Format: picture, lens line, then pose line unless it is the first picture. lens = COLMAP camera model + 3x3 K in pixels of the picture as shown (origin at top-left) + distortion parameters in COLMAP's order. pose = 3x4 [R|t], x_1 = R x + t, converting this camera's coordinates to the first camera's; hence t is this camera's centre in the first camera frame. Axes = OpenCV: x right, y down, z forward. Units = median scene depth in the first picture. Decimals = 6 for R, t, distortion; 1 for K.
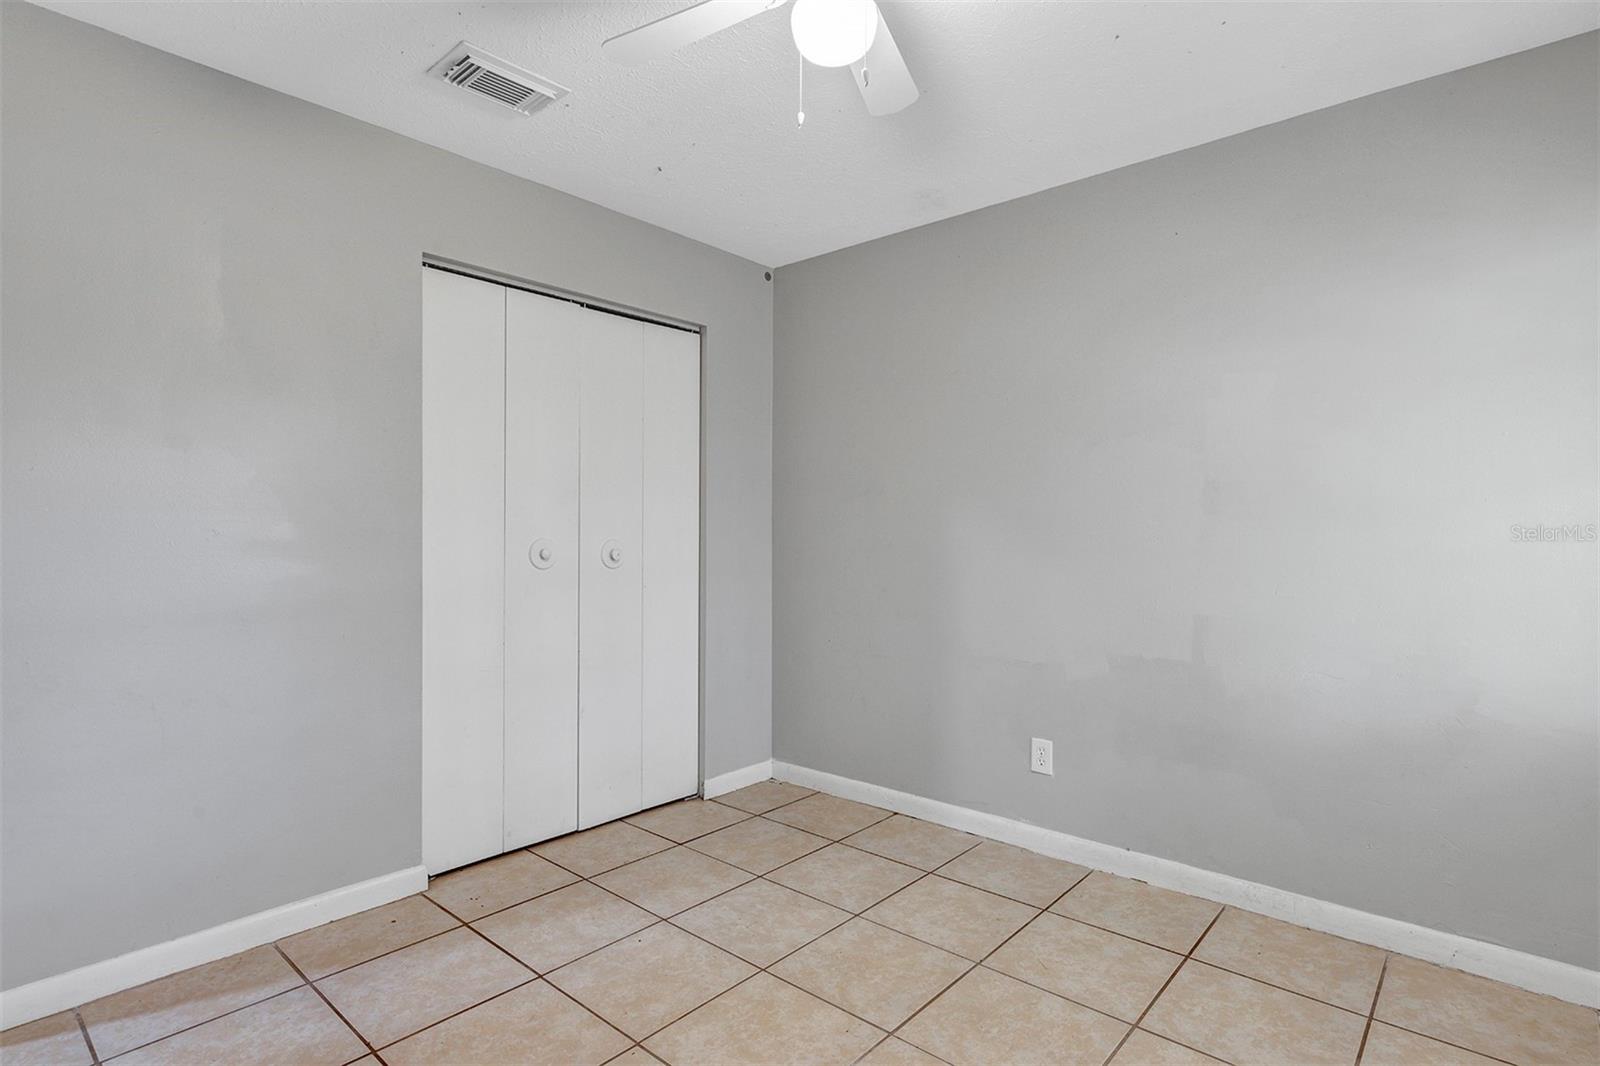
lens RADIAL K [[812.9, 0, 803.7], [0, 812.9, 532.5], [0, 0, 1]] dist [0.000937, 0.000909]
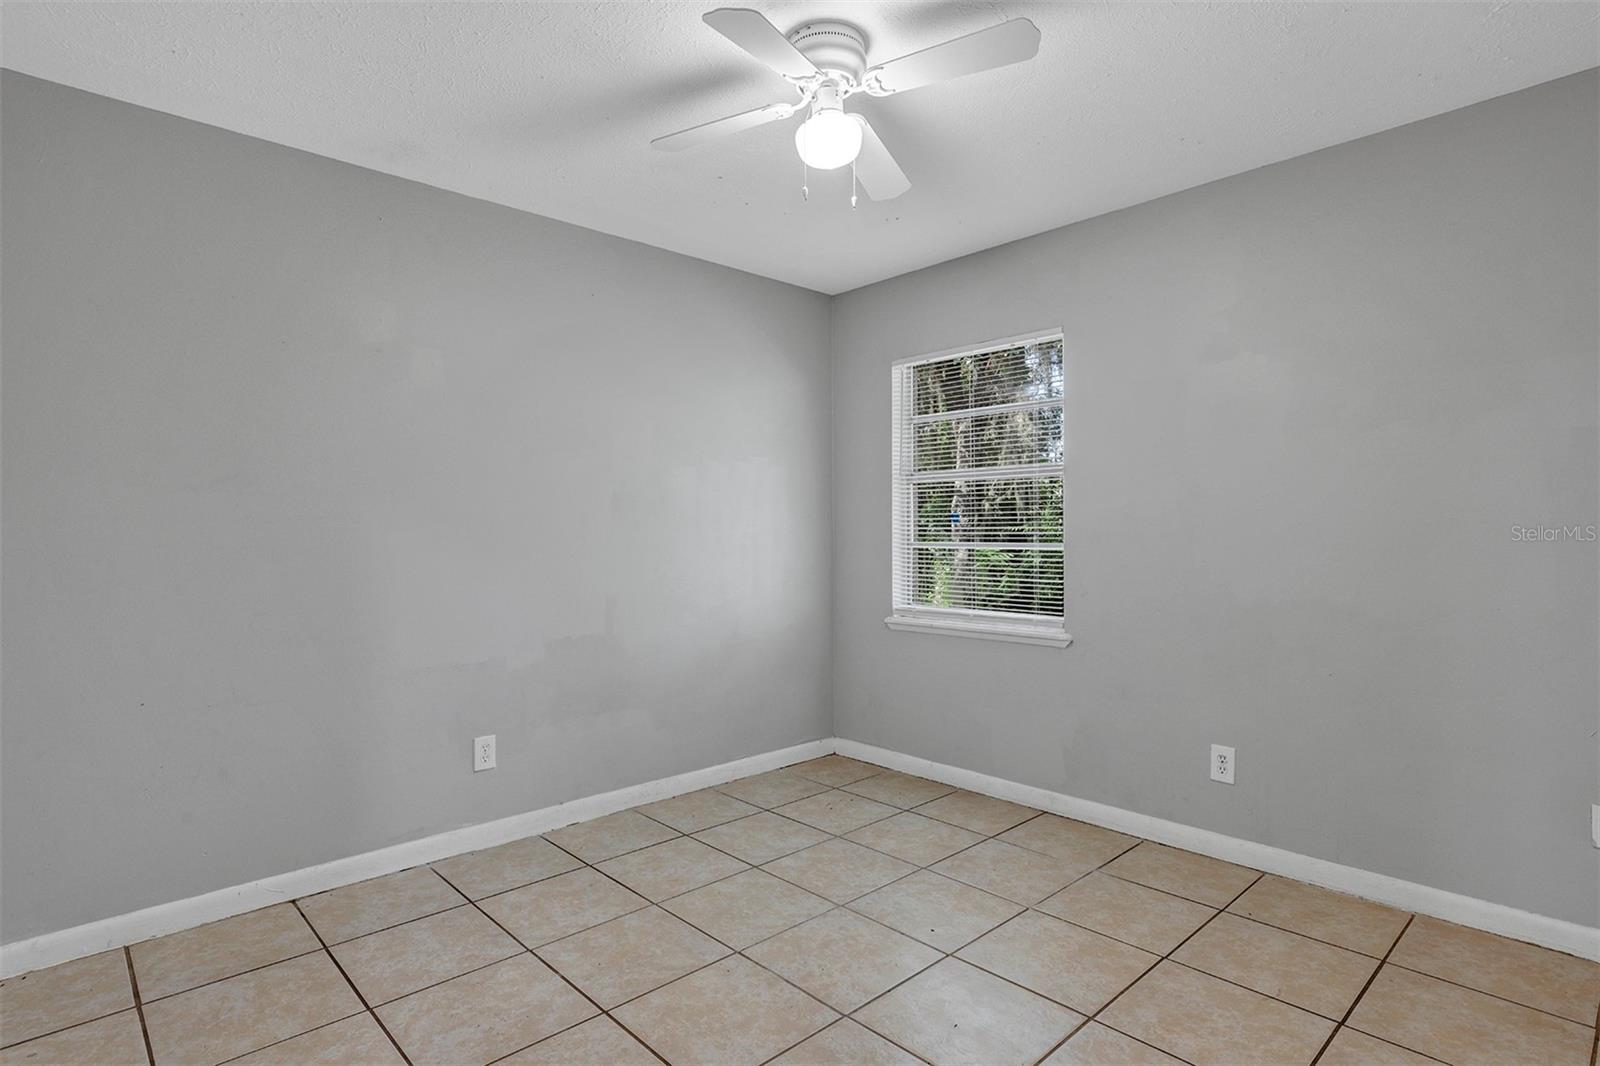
lens RADIAL K [[812.9, 0, 803.7], [0, 812.9, 532.5], [0, 0, 1]] dist [0.000937, 0.000909]
pose [[0.100131, -0.005861, 0.994957, -0.764179], [0.009184, 0.999945, 0.004966, -0.003565], [-0.994932, 0.008641, 0.100179, 0.556796]]
